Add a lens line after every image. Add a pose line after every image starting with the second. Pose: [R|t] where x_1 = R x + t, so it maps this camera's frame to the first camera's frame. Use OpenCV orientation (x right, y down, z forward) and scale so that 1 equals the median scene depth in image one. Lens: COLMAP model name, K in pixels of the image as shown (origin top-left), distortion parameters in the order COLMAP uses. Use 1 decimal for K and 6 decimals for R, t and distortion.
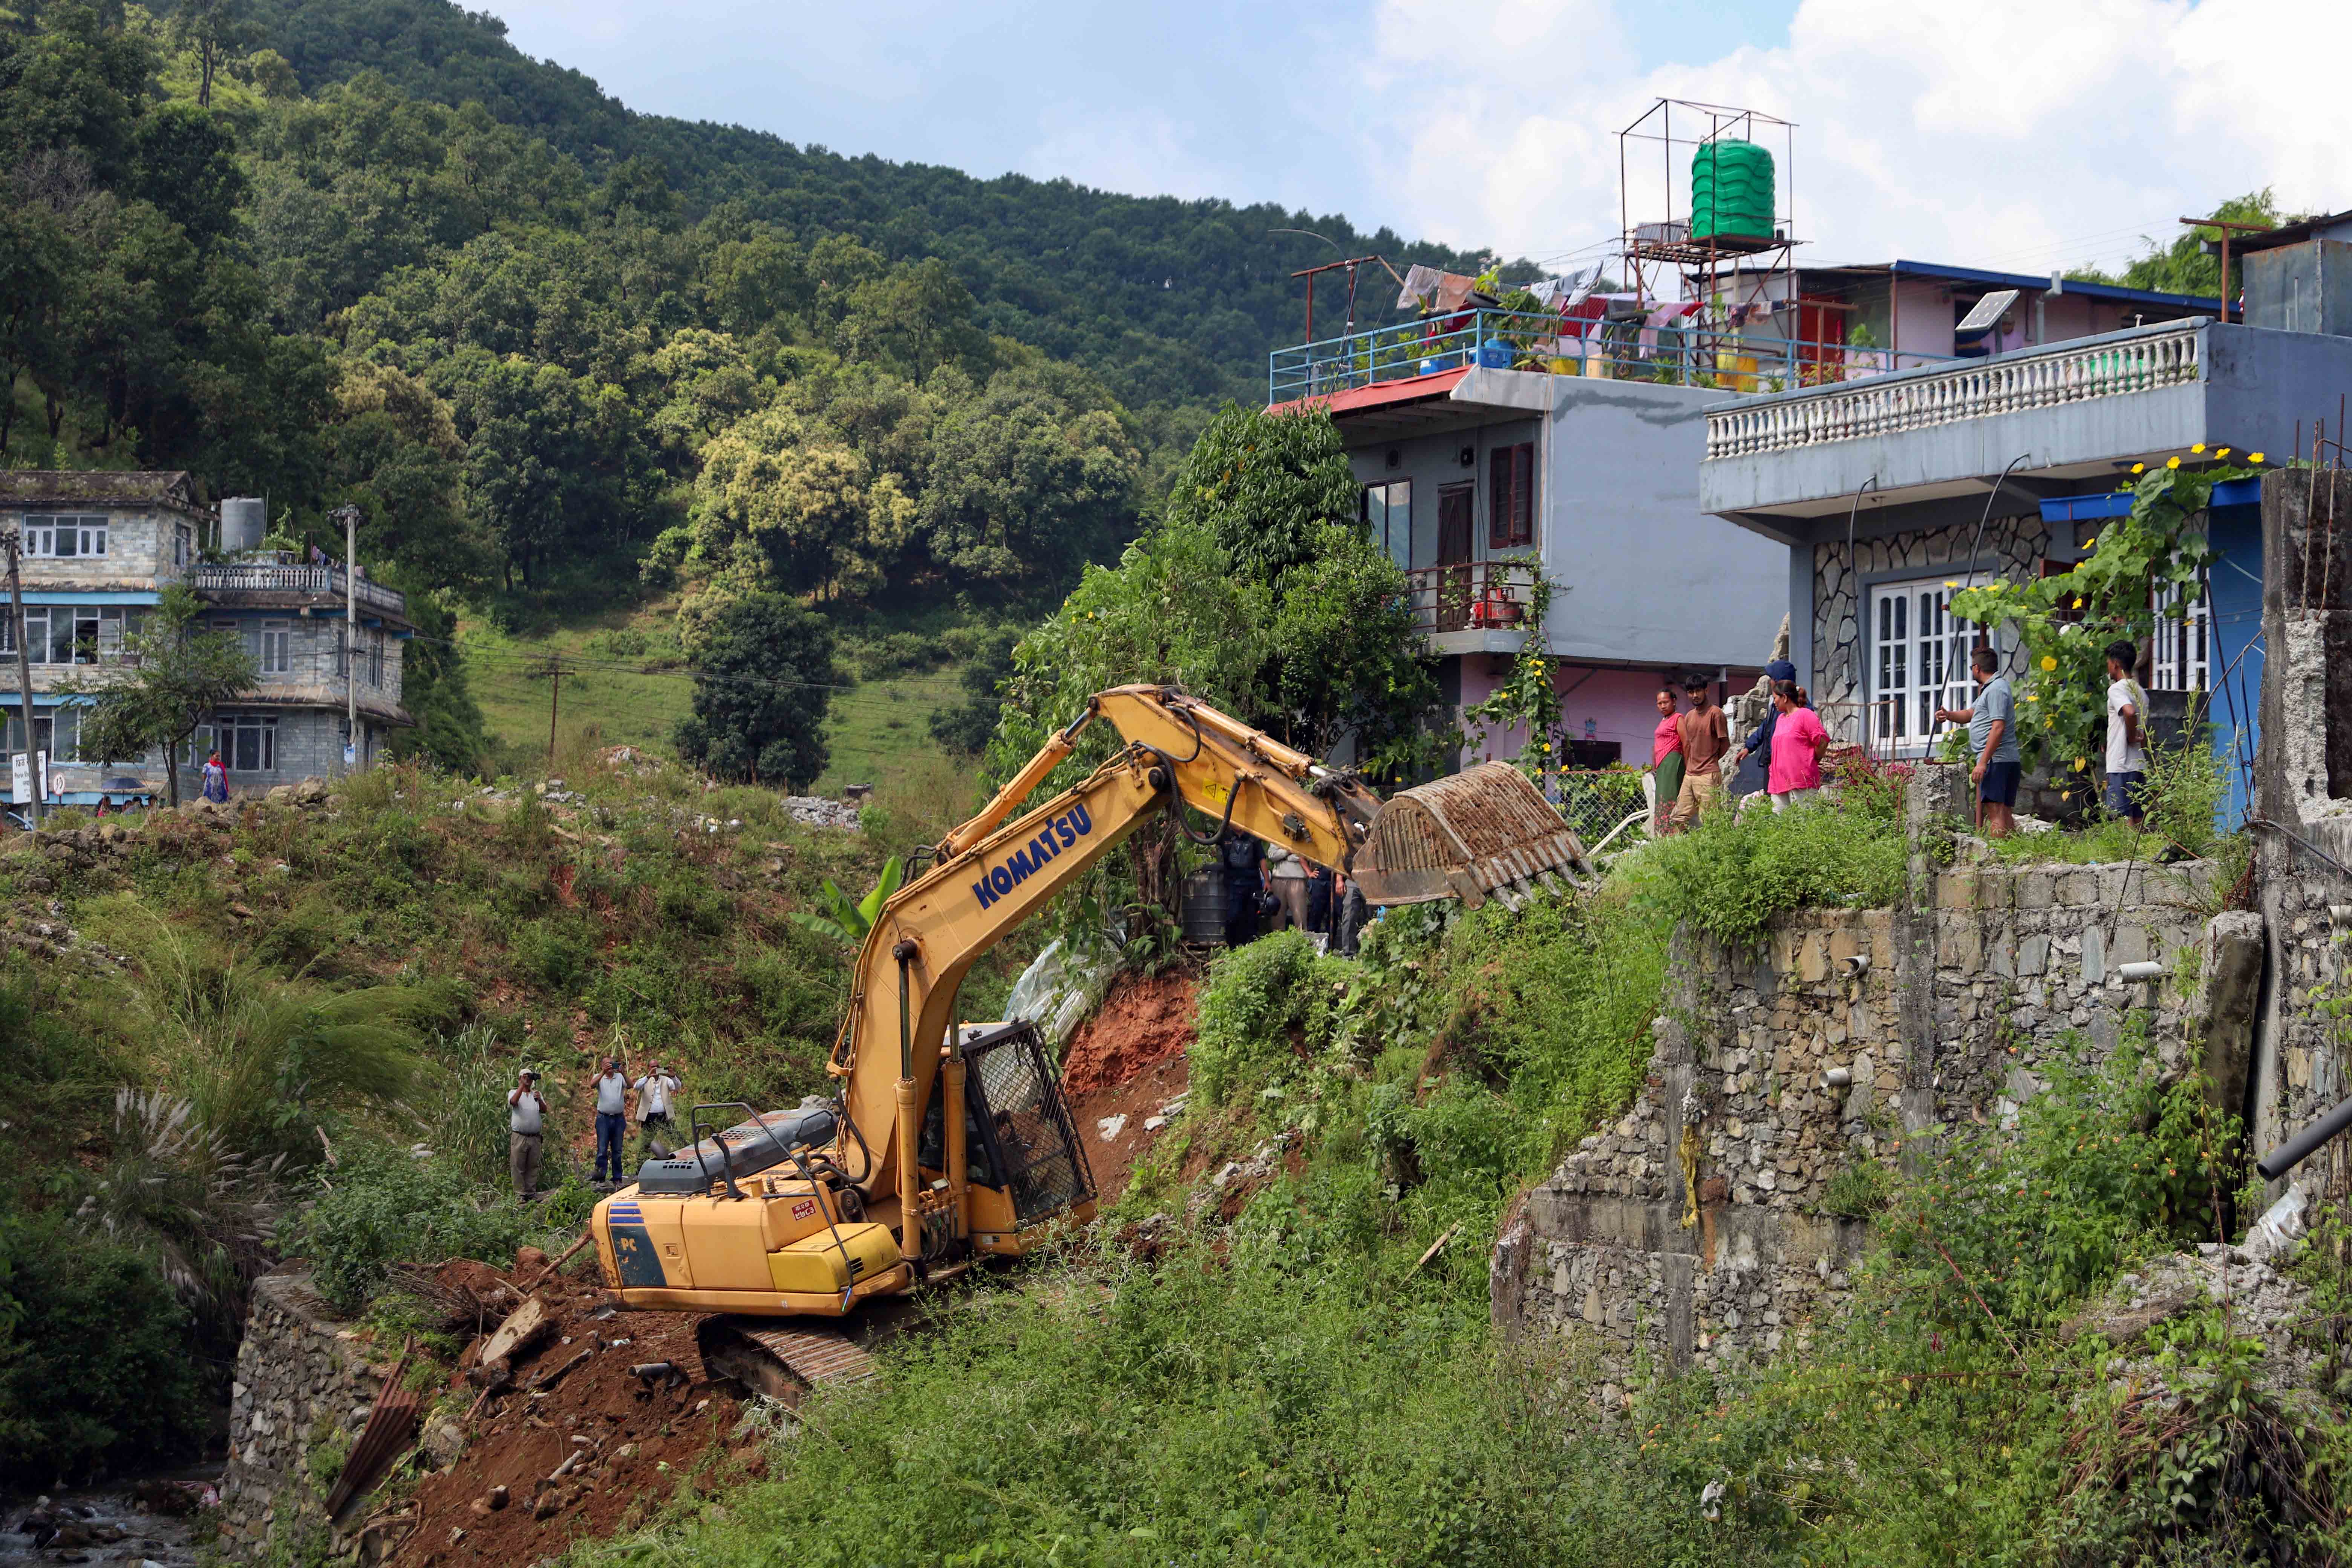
lens RADIAL K [[4674.9, 0, 1176.0], [0, 4674.9, 784.0], [0, 0, 1]] dist [-0.041938, 0.320188]
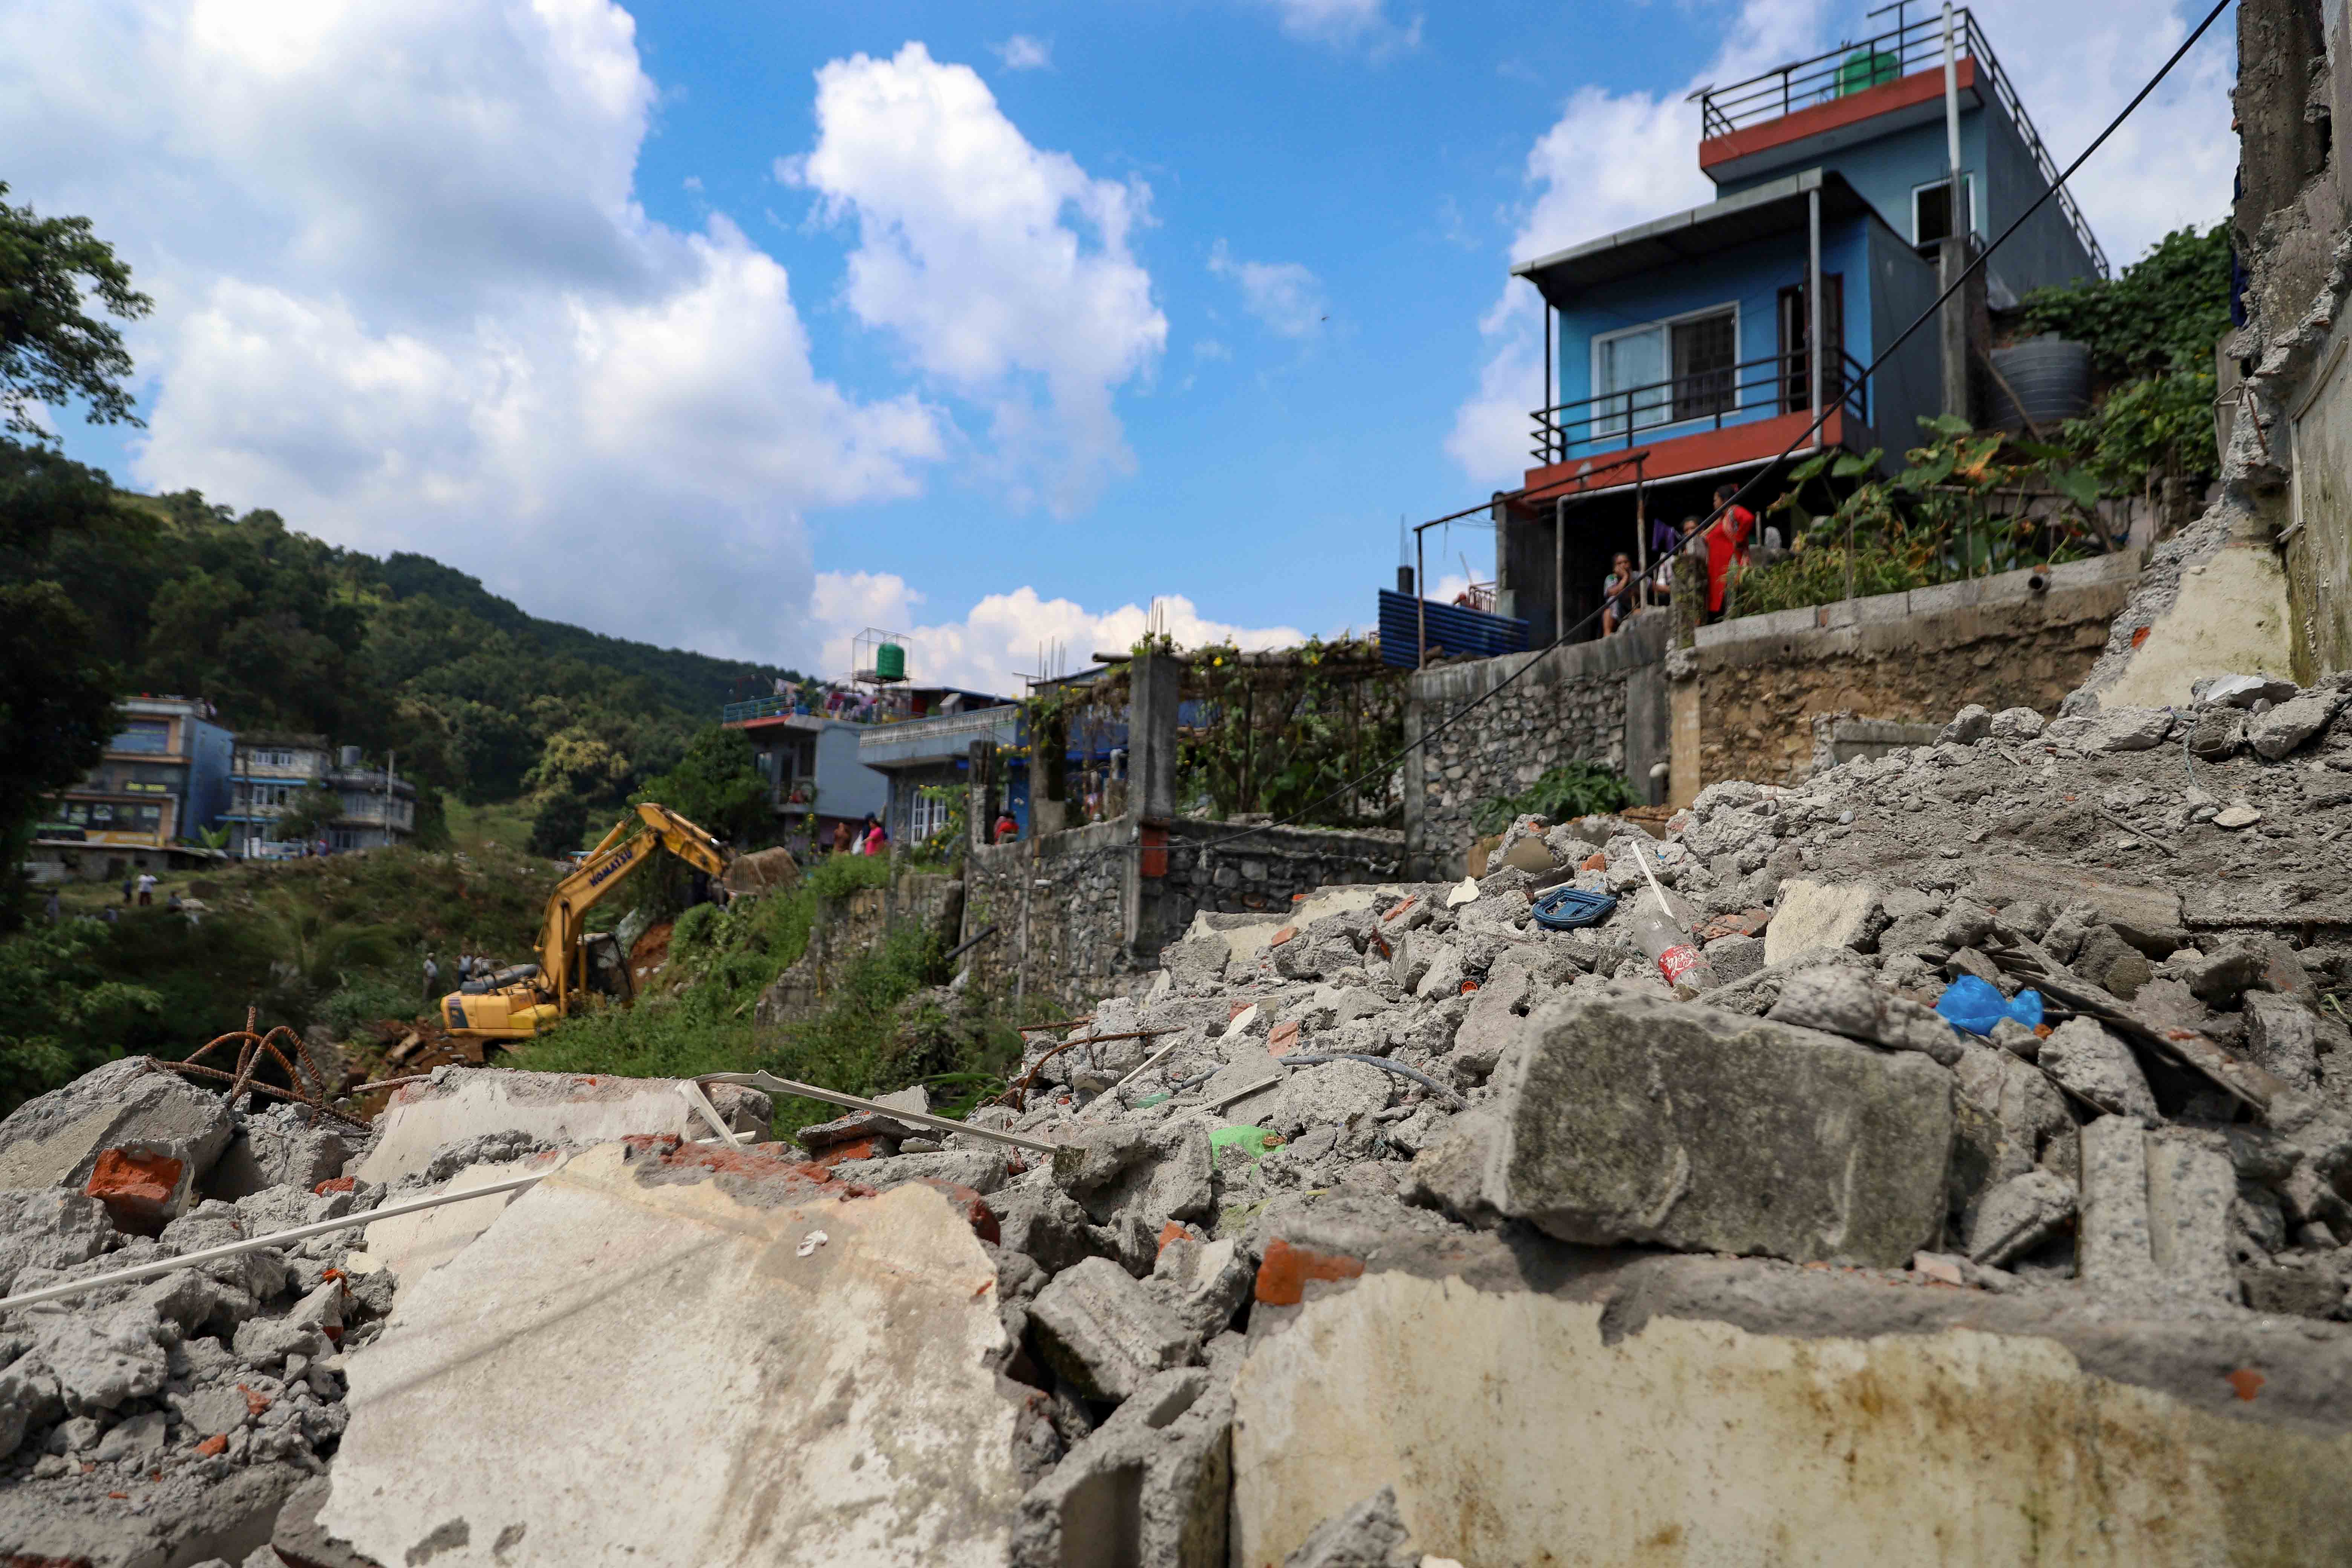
lens RADIAL K [[1624.8, 0, 1176.0], [0, 1624.8, 784.0], [0, 0, 1]] dist [0.004788, 0.001483]
pose [[0.965074, 0.042150, 0.258563, 0.025035], [-0.027007, 0.997720, -0.061845, 0.007627], [-0.260581, 0.052702, 0.964013, -0.026532]]
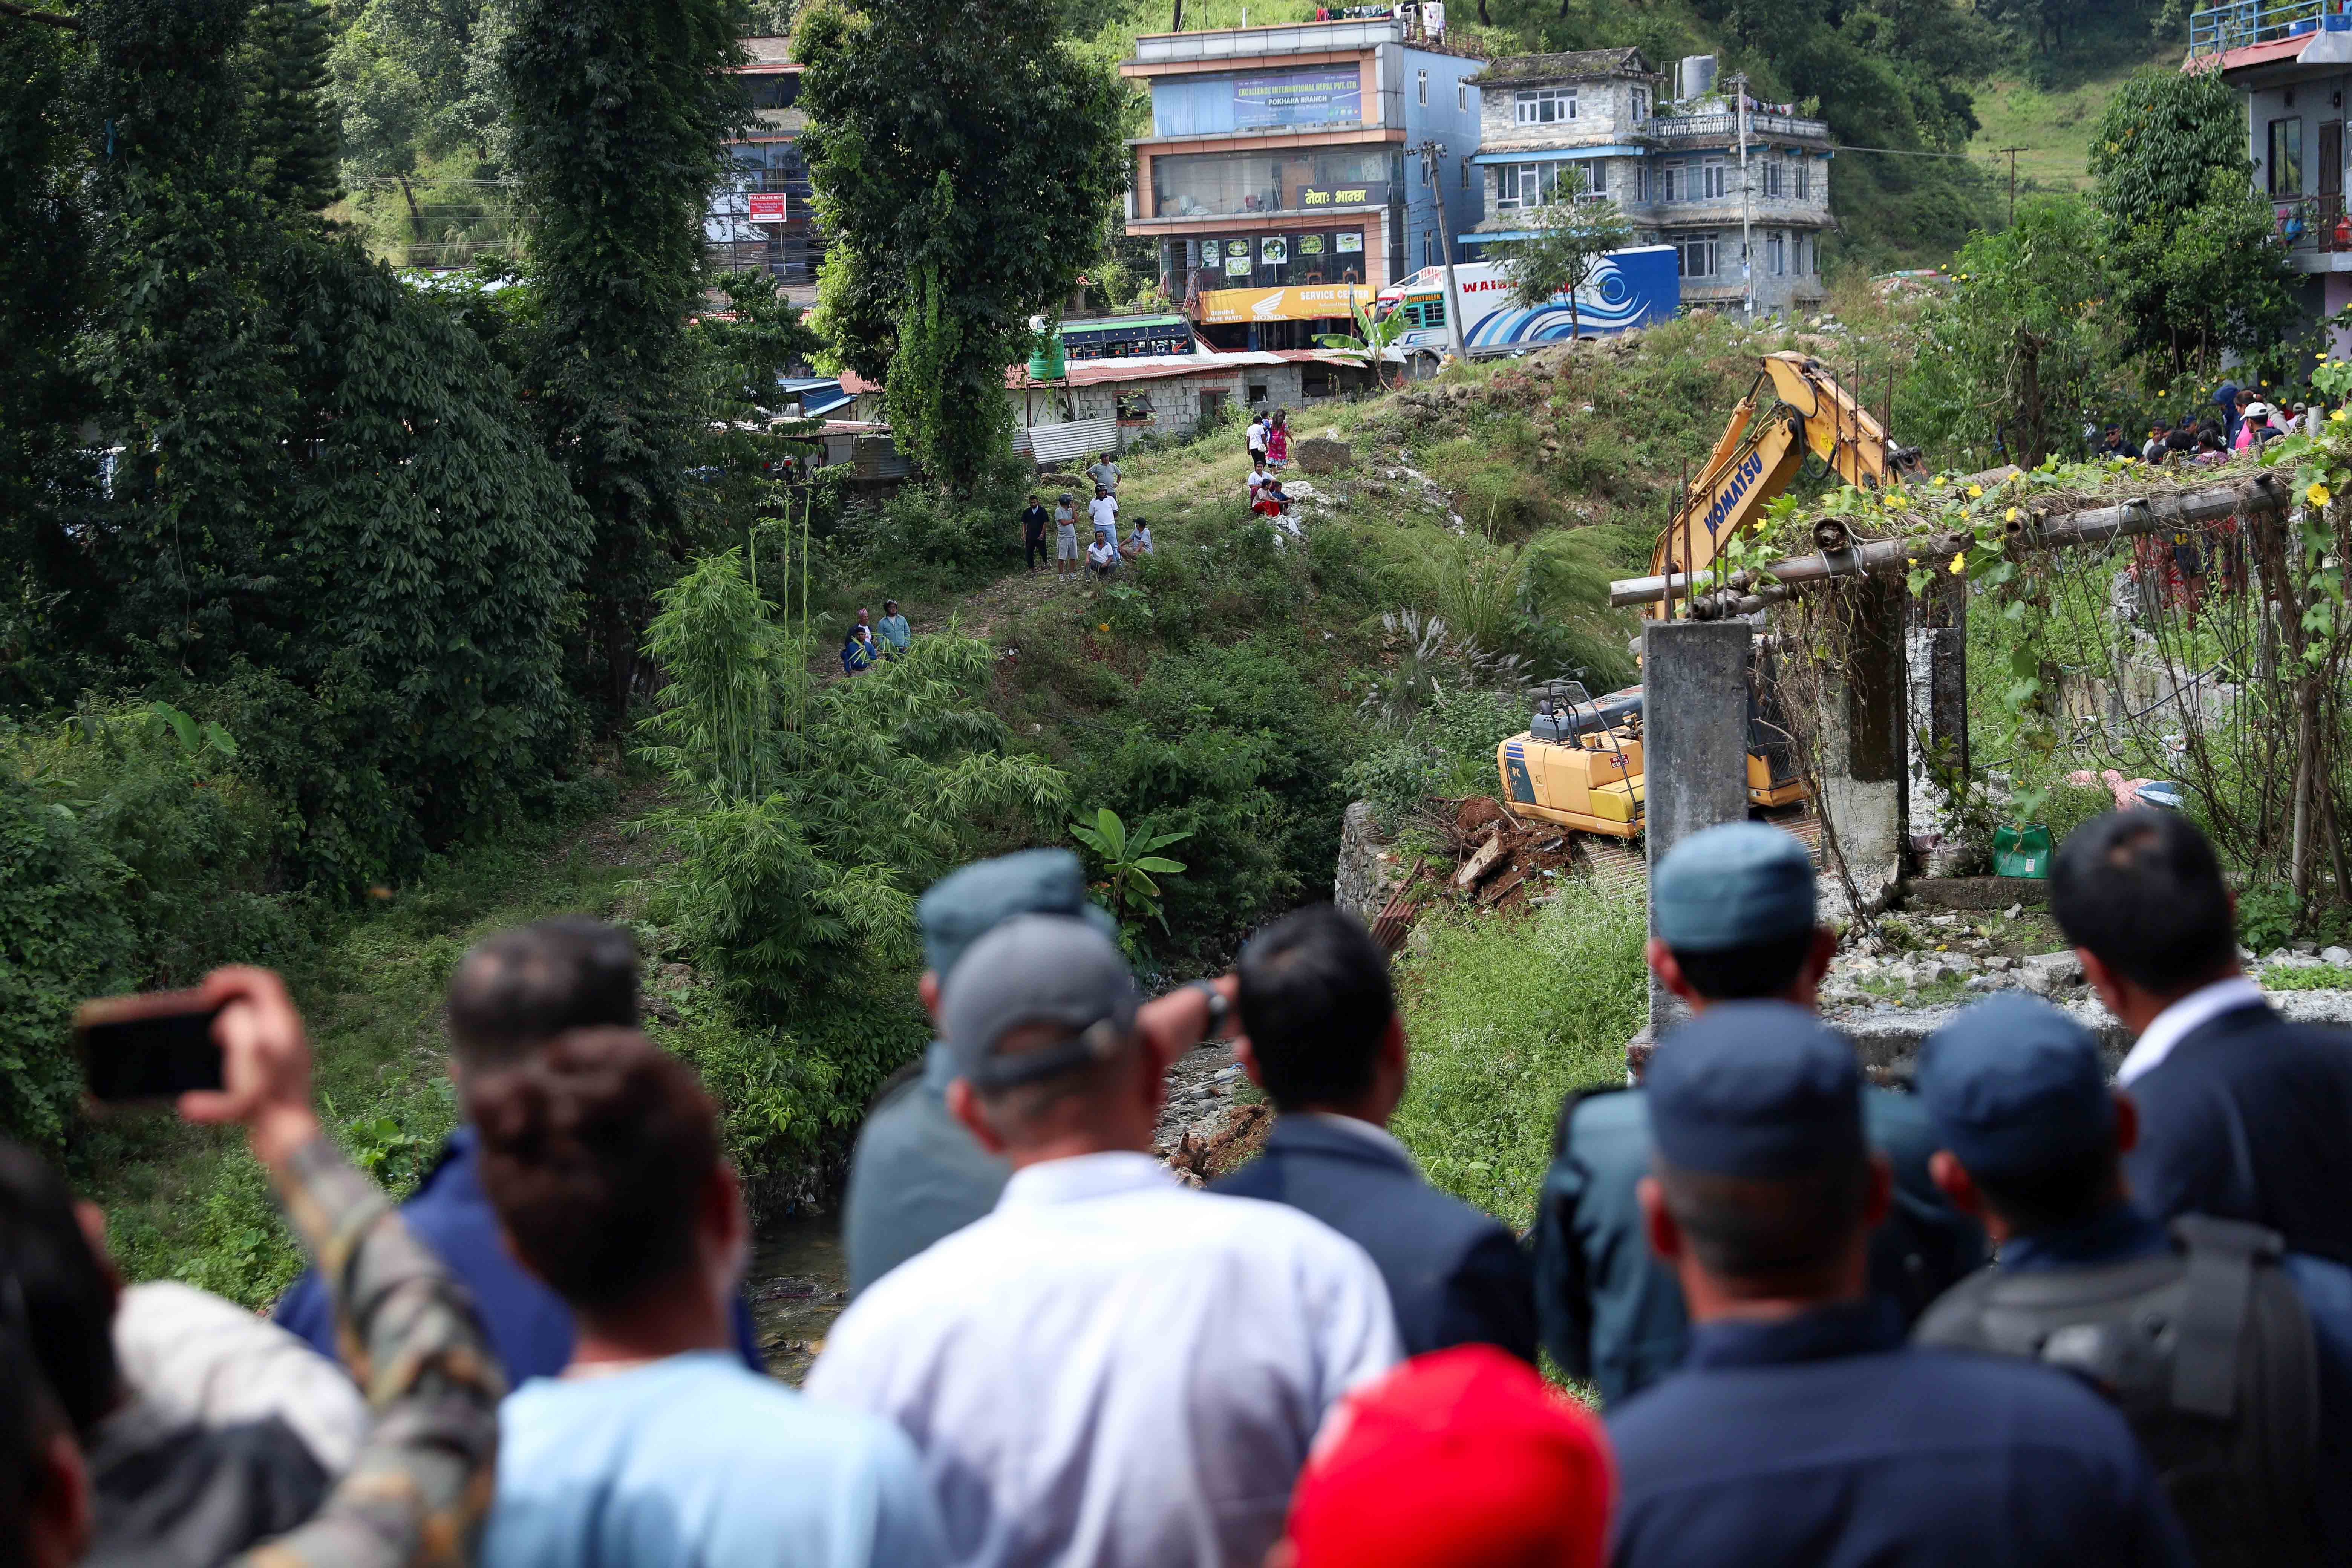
lens RADIAL K [[3681.8, 0, 1176.0], [0, 3681.8, 784.0], [0, 0, 1]] dist [0.021997, 0.039117]
pose [[0.912620, 0.000631, -0.408807, 0.137484], [0.067924, 0.985865, 0.153153, -0.048135], [0.403126, -0.167539, 0.899678, -0.001501]]
